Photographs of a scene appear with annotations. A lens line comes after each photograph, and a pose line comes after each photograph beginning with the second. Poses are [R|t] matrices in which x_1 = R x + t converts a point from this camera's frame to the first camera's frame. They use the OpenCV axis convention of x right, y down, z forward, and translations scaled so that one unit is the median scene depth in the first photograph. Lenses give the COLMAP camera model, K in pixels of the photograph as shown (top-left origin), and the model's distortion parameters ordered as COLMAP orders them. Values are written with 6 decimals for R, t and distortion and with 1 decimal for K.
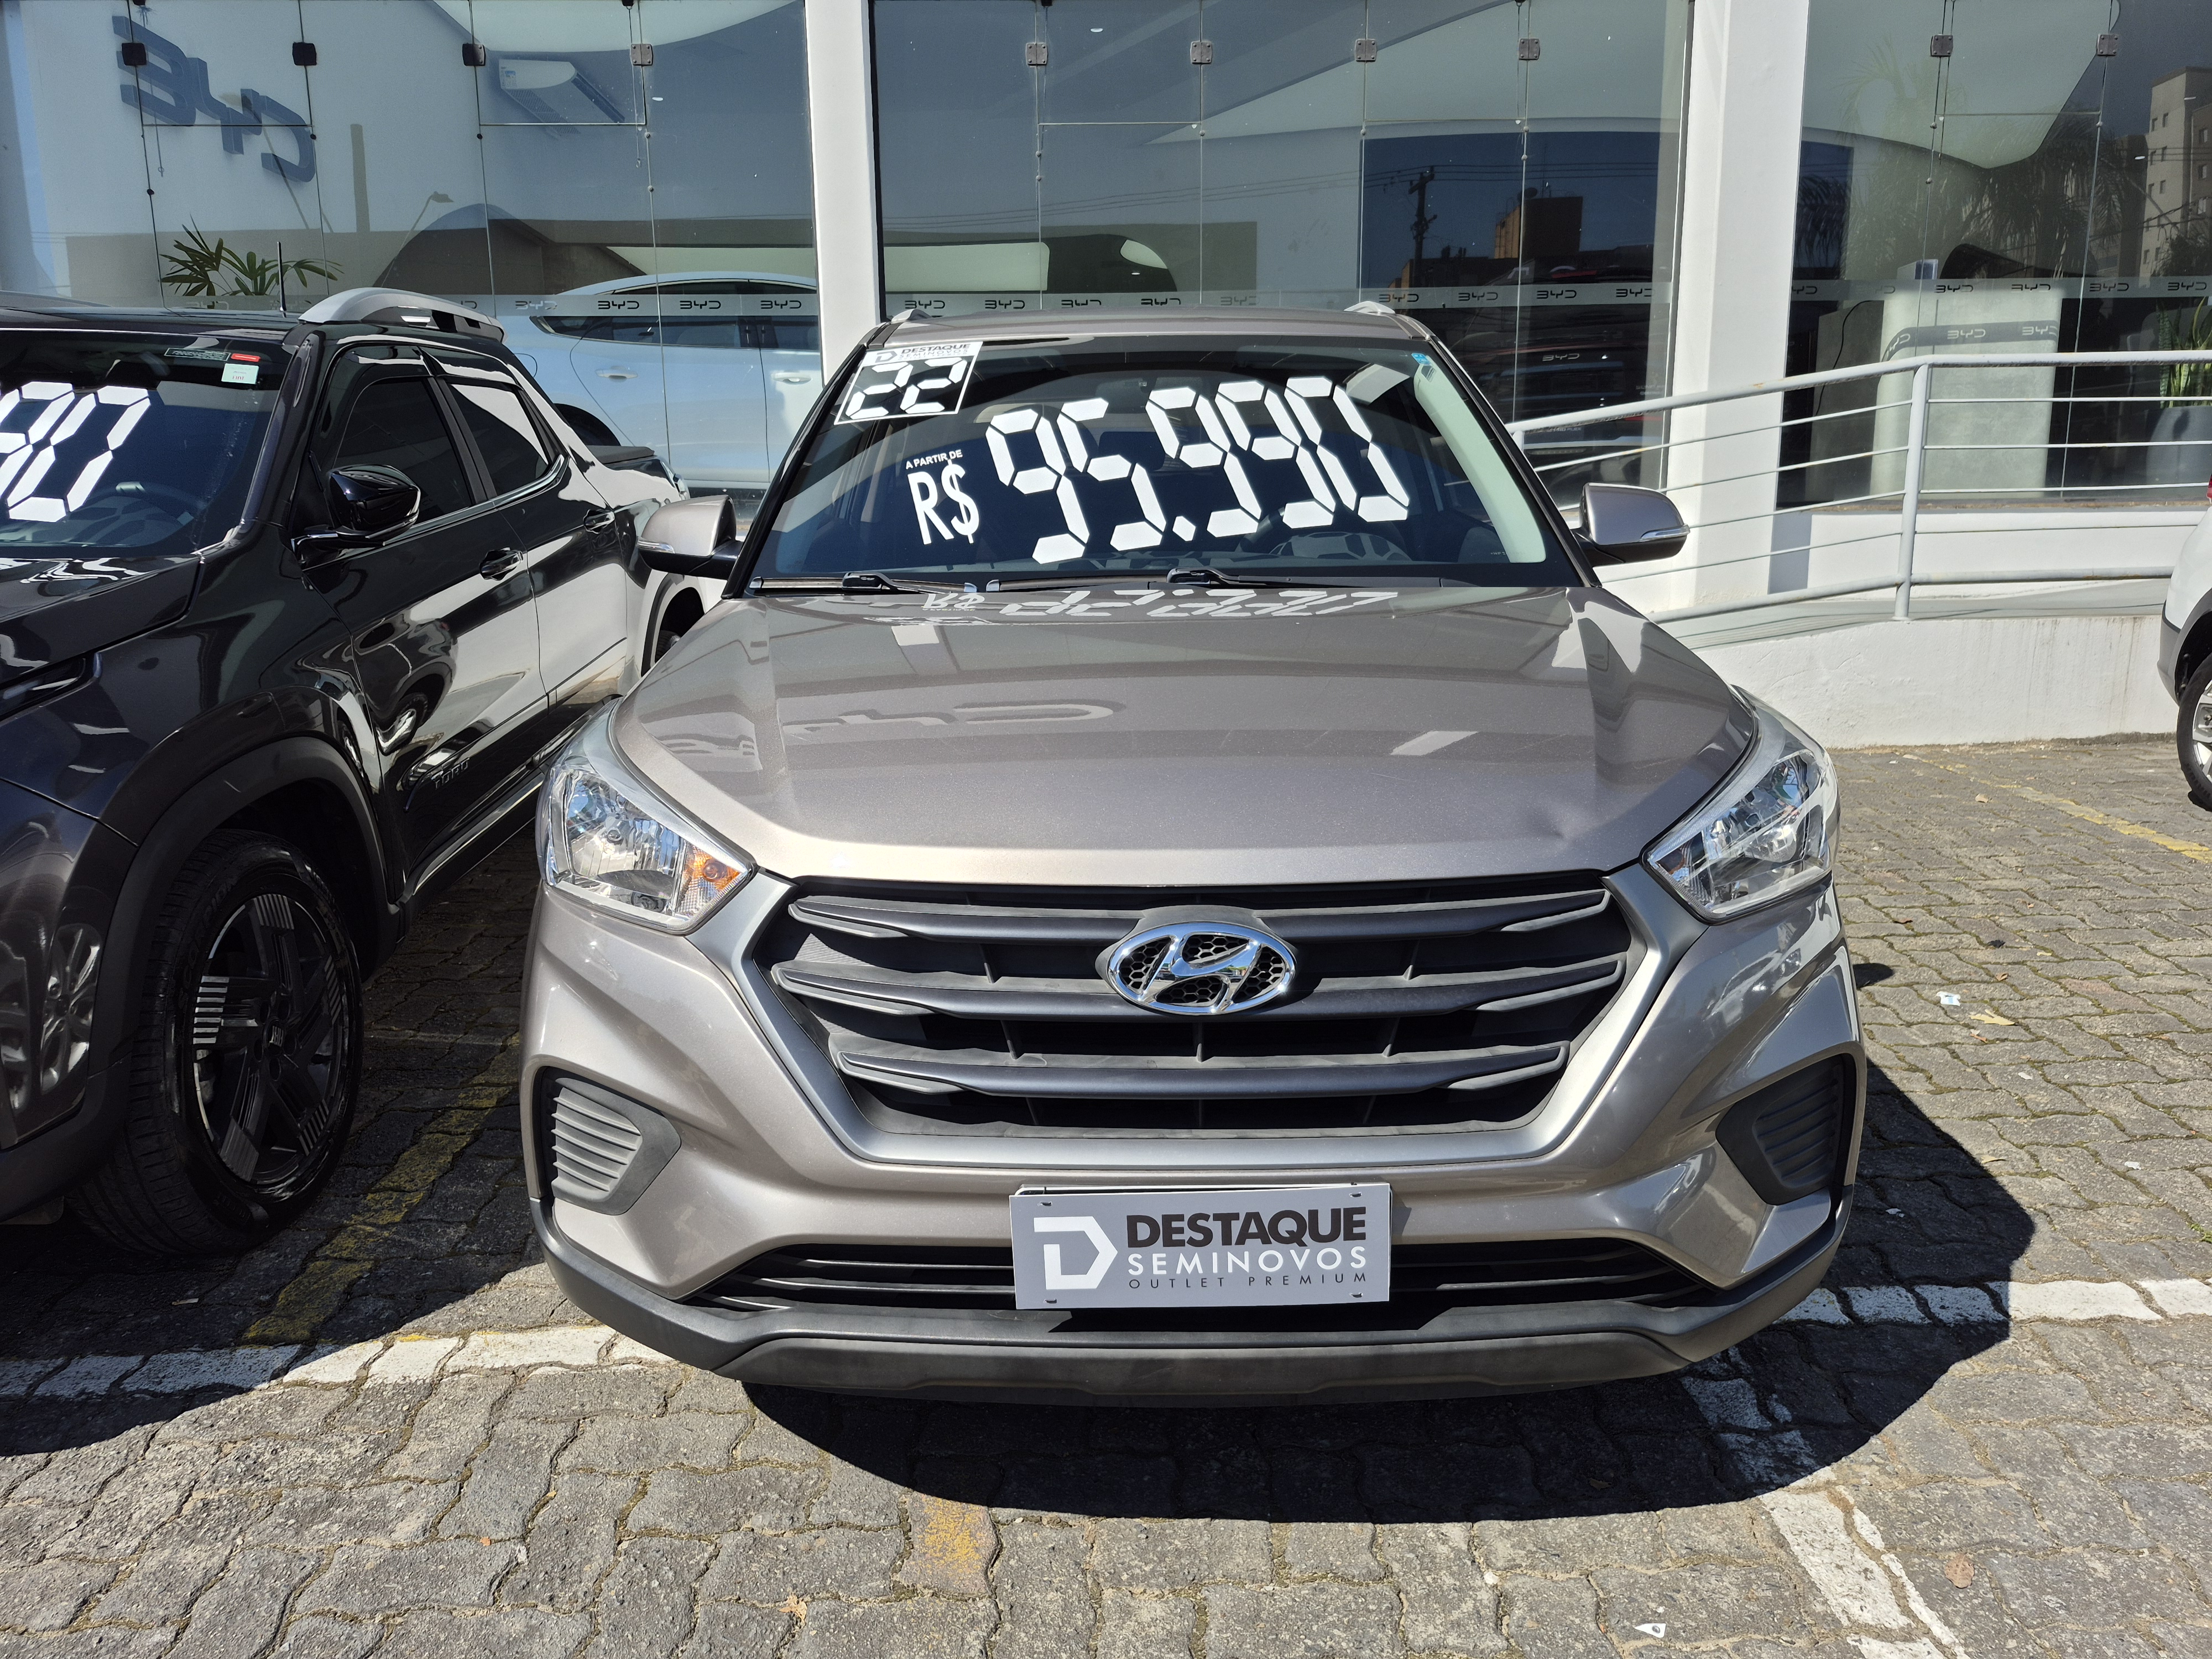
lens RADIAL K [[1749.9, 0, 1111.5], [0, 1749.9, 795.4], [0, 0, 1]] dist [0.045467, -0.064566]
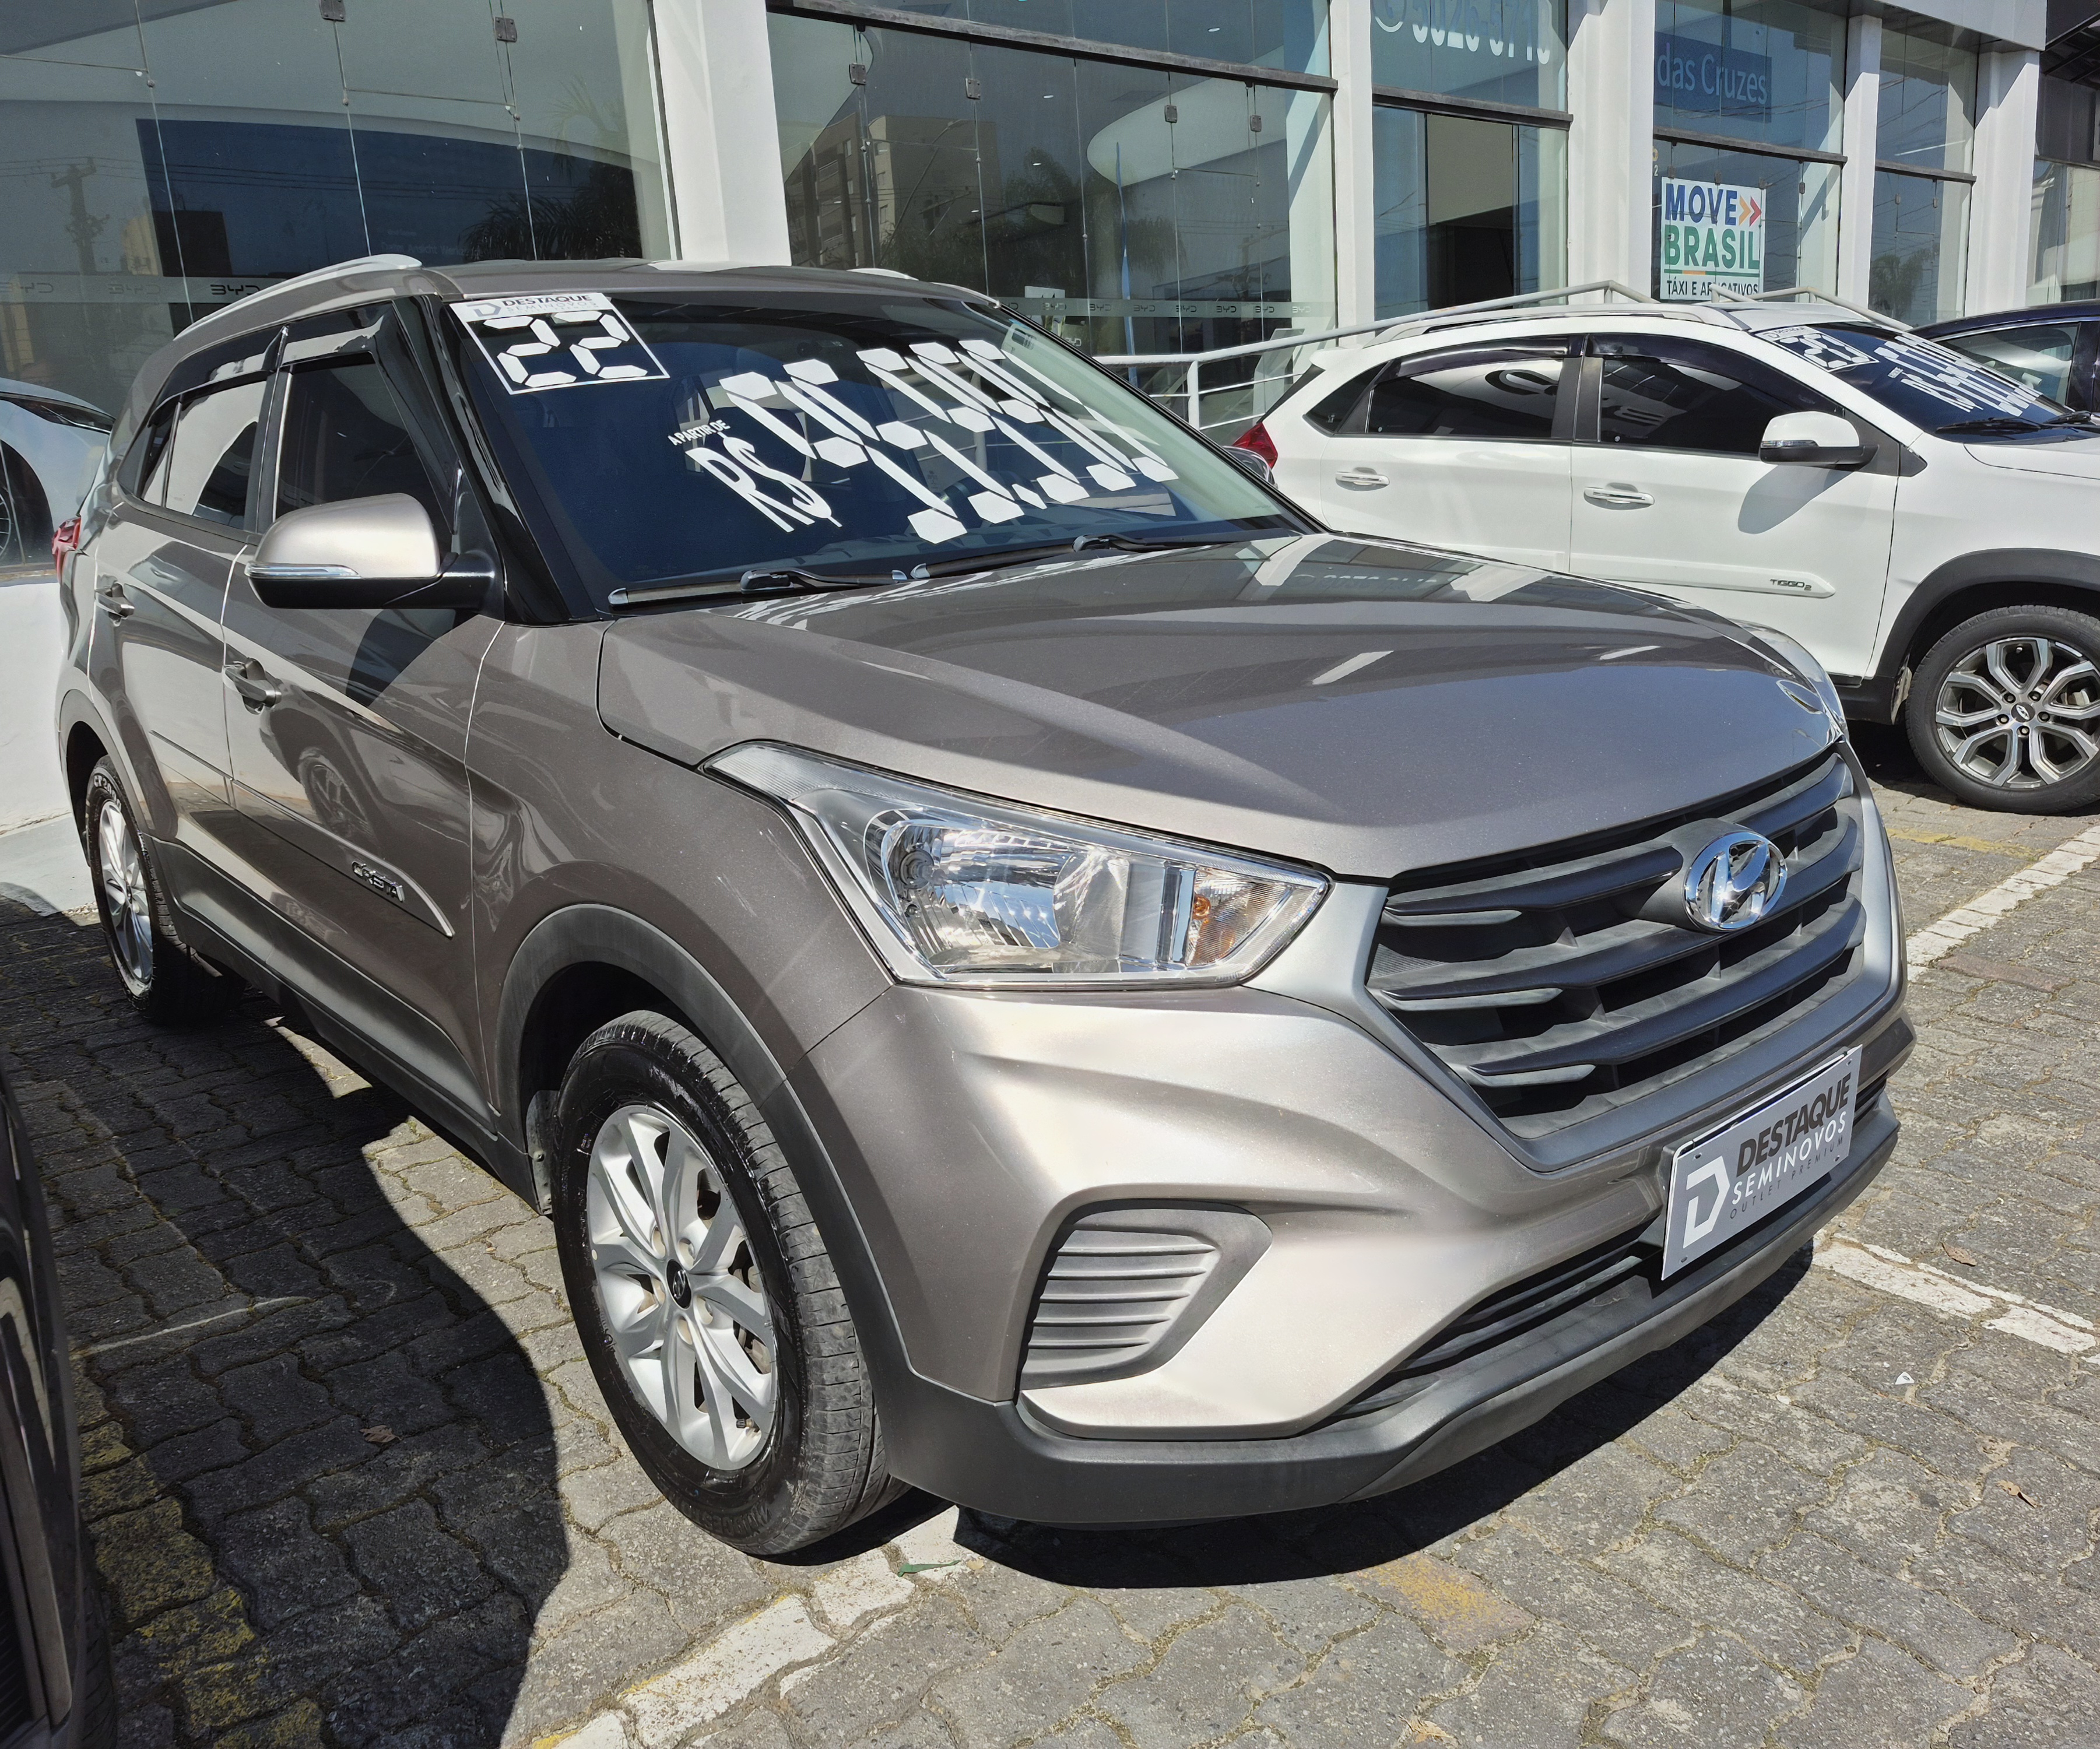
lens RADIAL K [[1757.1, 0, 1050.0], [0, 1757.1, 874.5], [0, 0, 1]] dist [0.017562, 0.005948]
pose [[0.746245, -0.183774, 0.639801, -0.752893], [0.172440, 0.981696, 0.080850, -0.045156], [-0.642948, 0.049994, 0.764276, 0.422086]]
